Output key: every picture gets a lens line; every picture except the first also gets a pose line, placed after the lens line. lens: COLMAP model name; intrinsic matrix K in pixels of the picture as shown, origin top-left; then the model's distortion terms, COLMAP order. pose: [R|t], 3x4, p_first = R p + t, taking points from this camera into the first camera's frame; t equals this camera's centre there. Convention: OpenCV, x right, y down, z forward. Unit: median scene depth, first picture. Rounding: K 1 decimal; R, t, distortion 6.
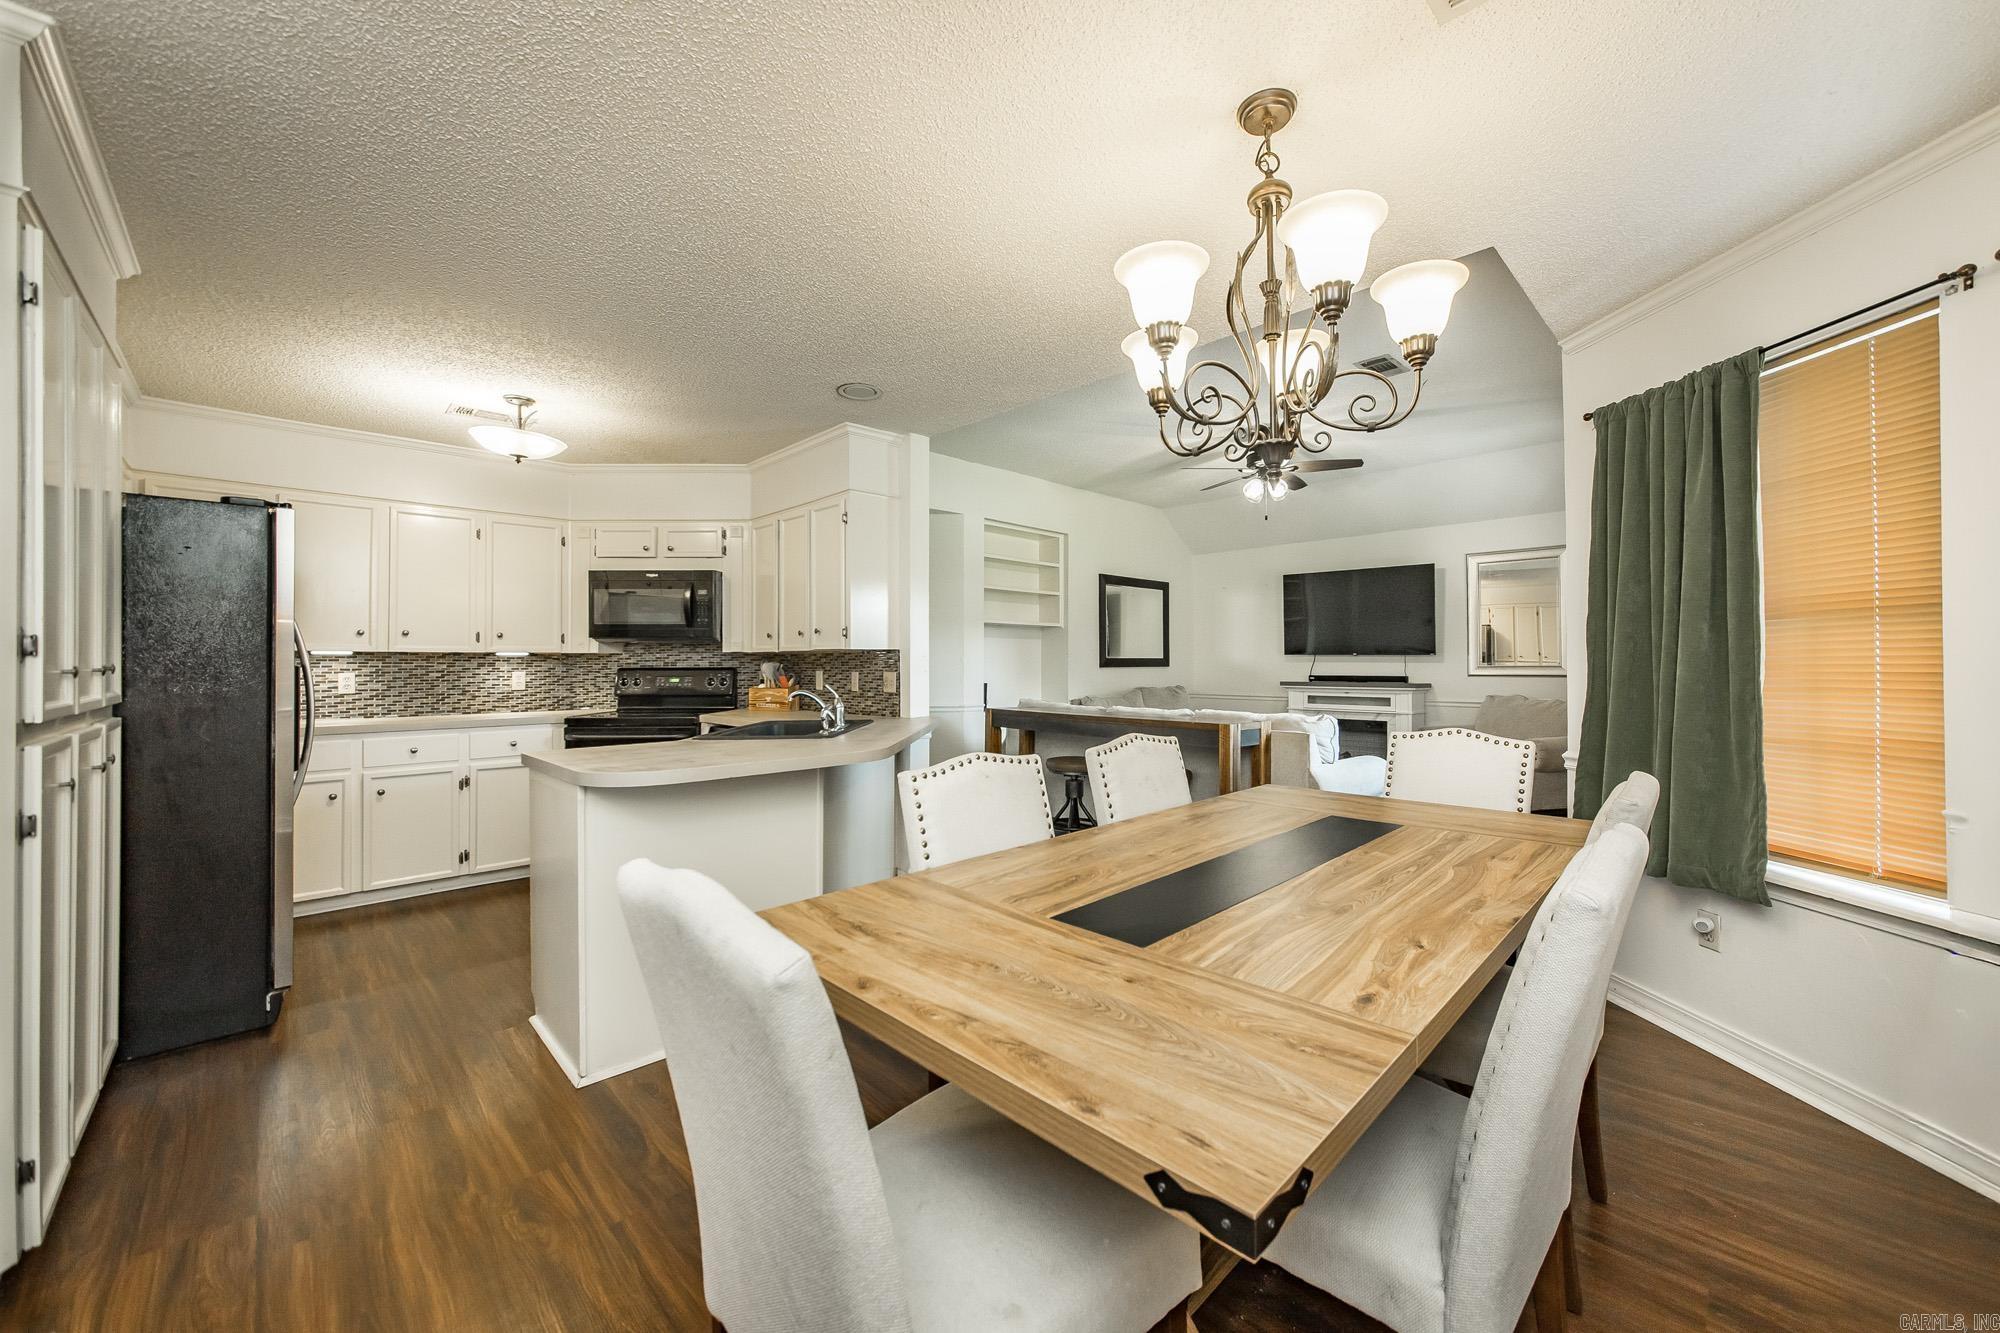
lens RADIAL K [[740.4, 0, 1023.4], [0, 740.4, 657.0], [0, 0, 1]] dist [-0.000241, -0.000179]
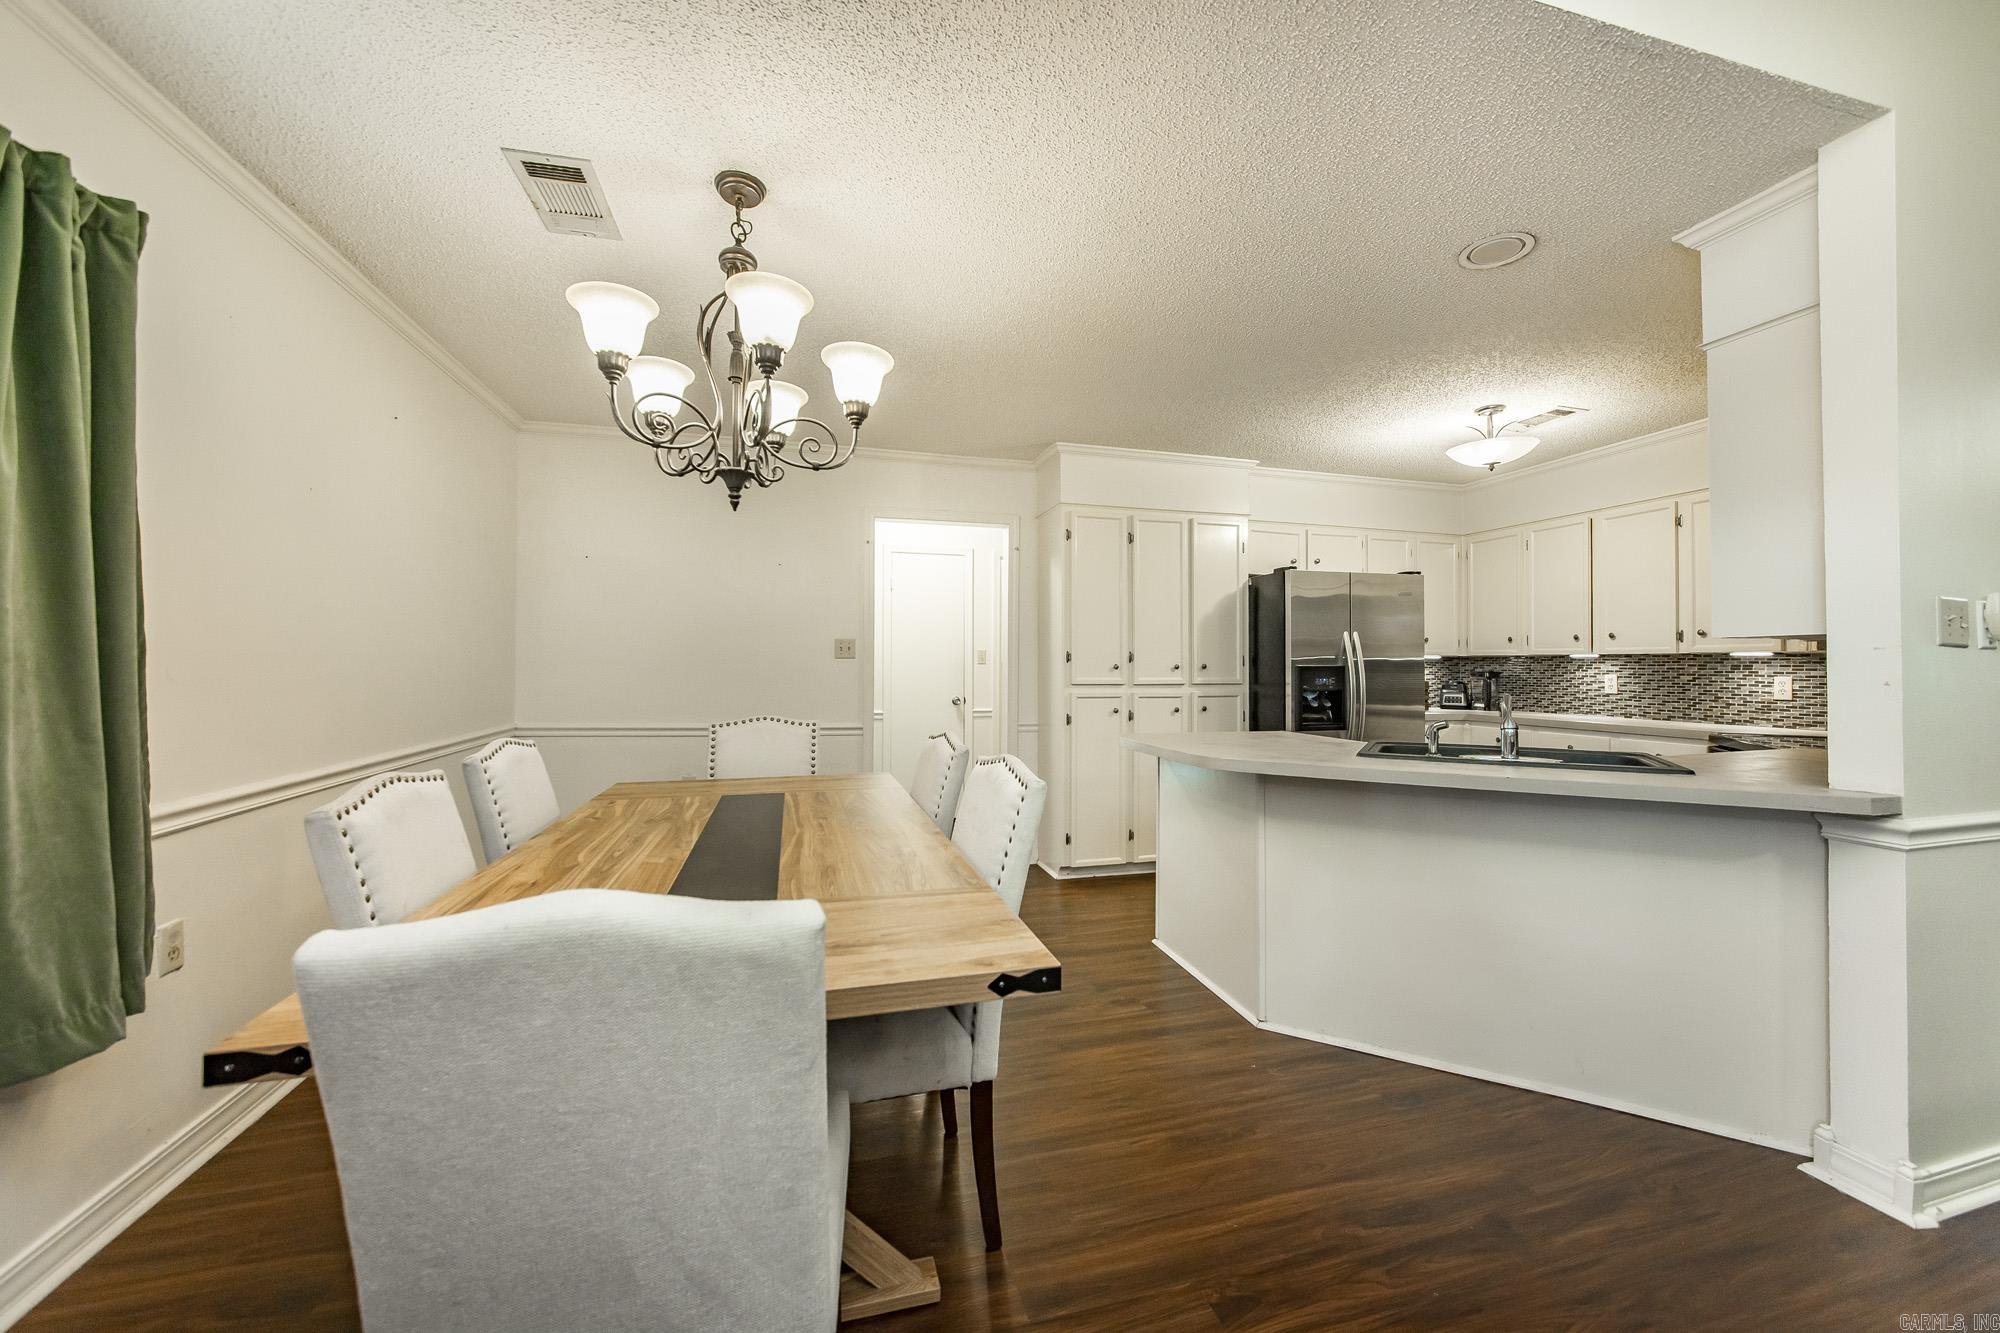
lens RADIAL K [[740.4, 0, 1017.8], [0, 740.4, 657.1], [0, 0, 1]] dist [-0.000241, -0.000179]
pose [[-0.488149, -0.014186, -0.872645, 0.420309], [0.000250, 0.999866, -0.016394, 0.012432], [0.872760, -0.008221, -0.488080, 0.698382]]
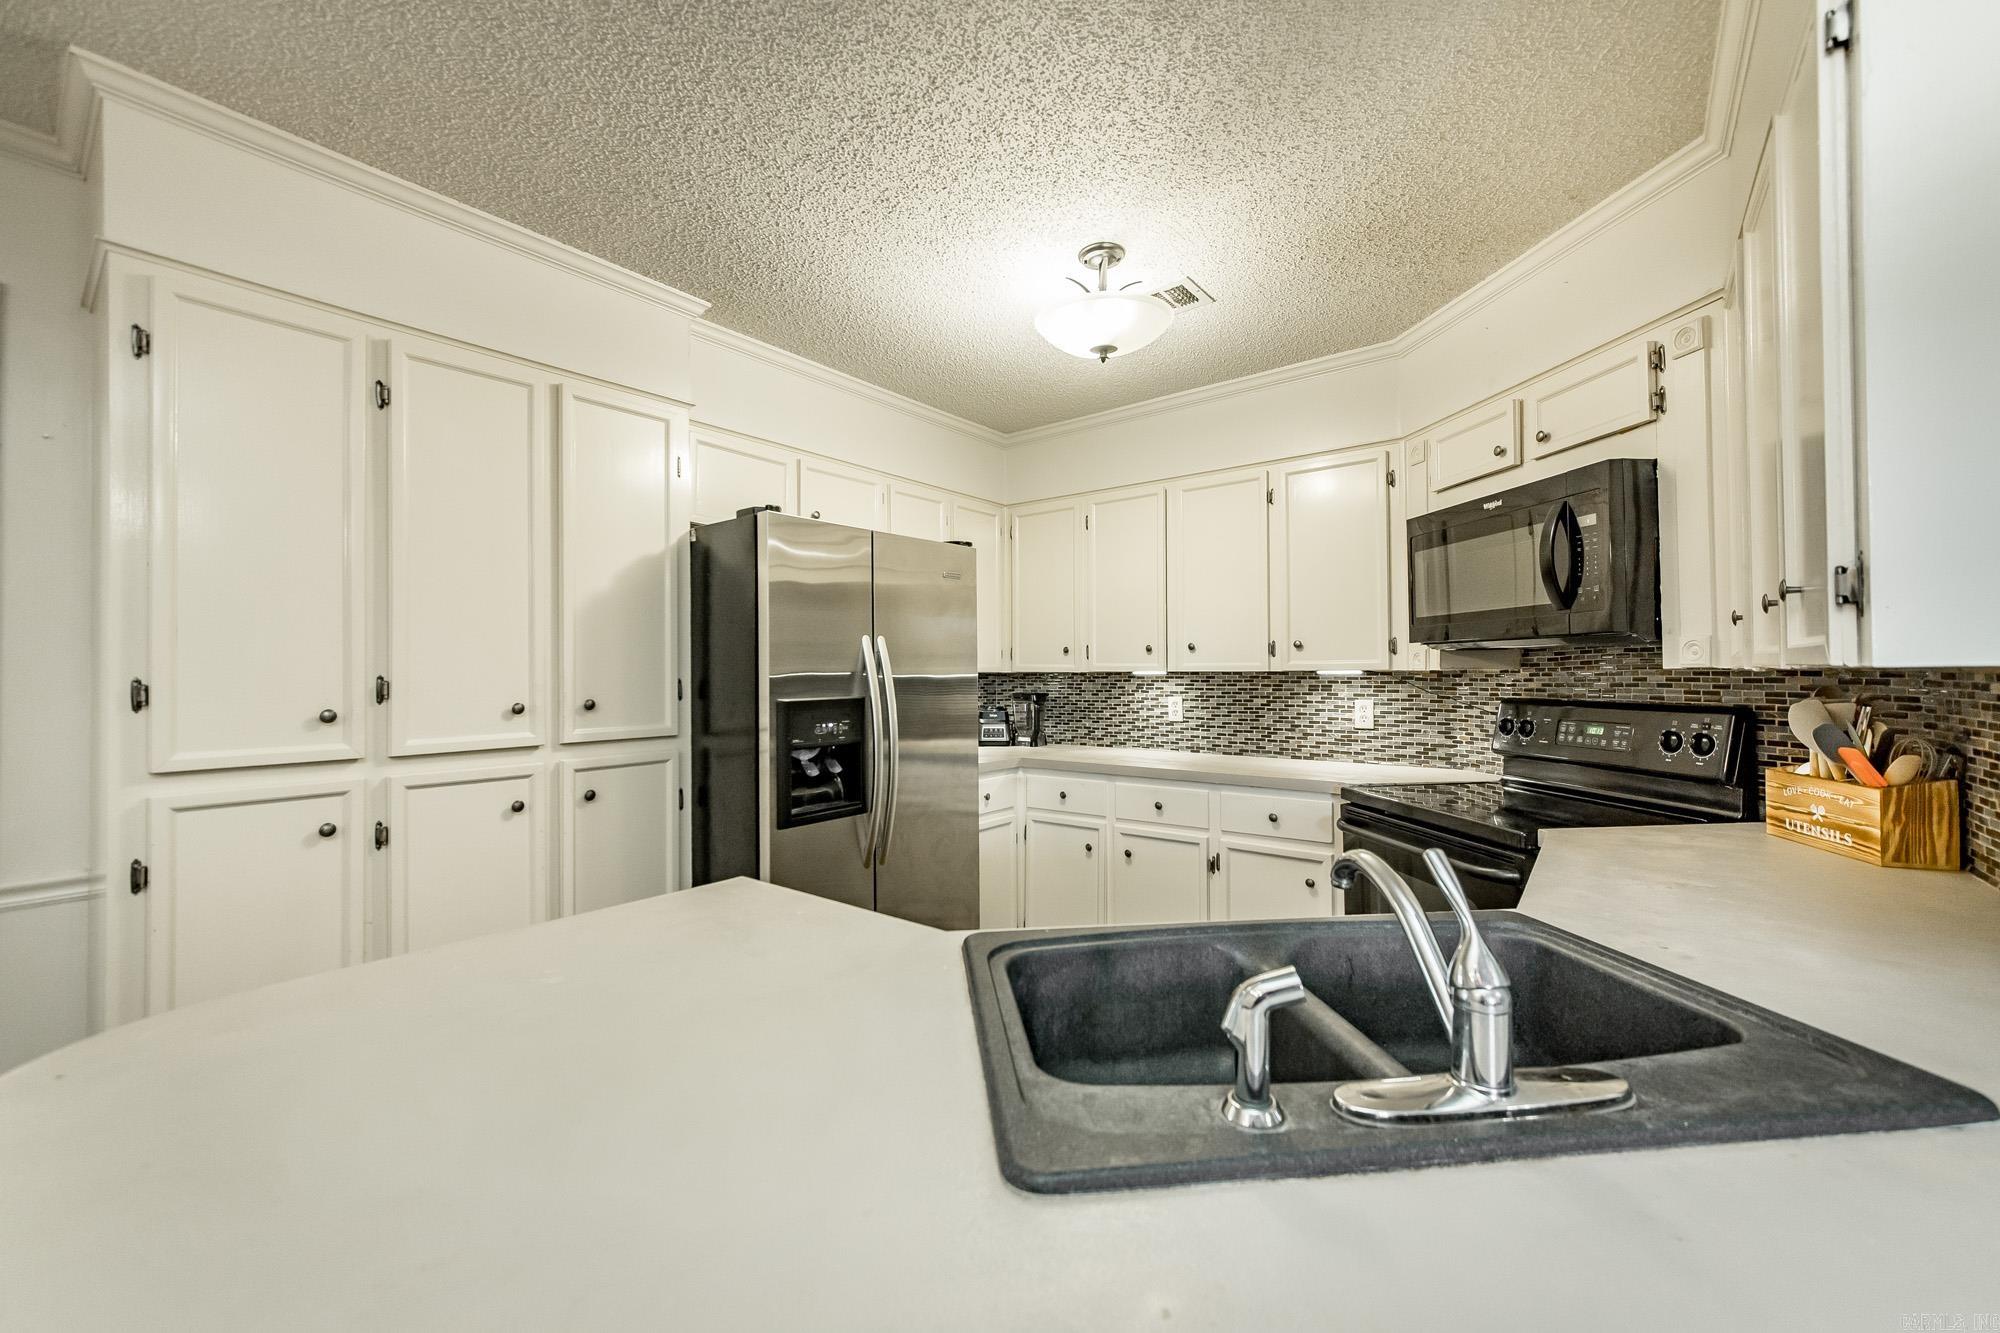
lens RADIAL K [[784.7, 0, 994.8], [0, 784.7, 654.2], [0, 0, 1]] dist [-0.000314, -0.000003]
pose [[0.117969, -0.021562, -0.992783, -0.048187], [0.012518, 0.999717, -0.020225, -0.009915], [0.992938, -0.010041, 0.118206, 0.627018]]
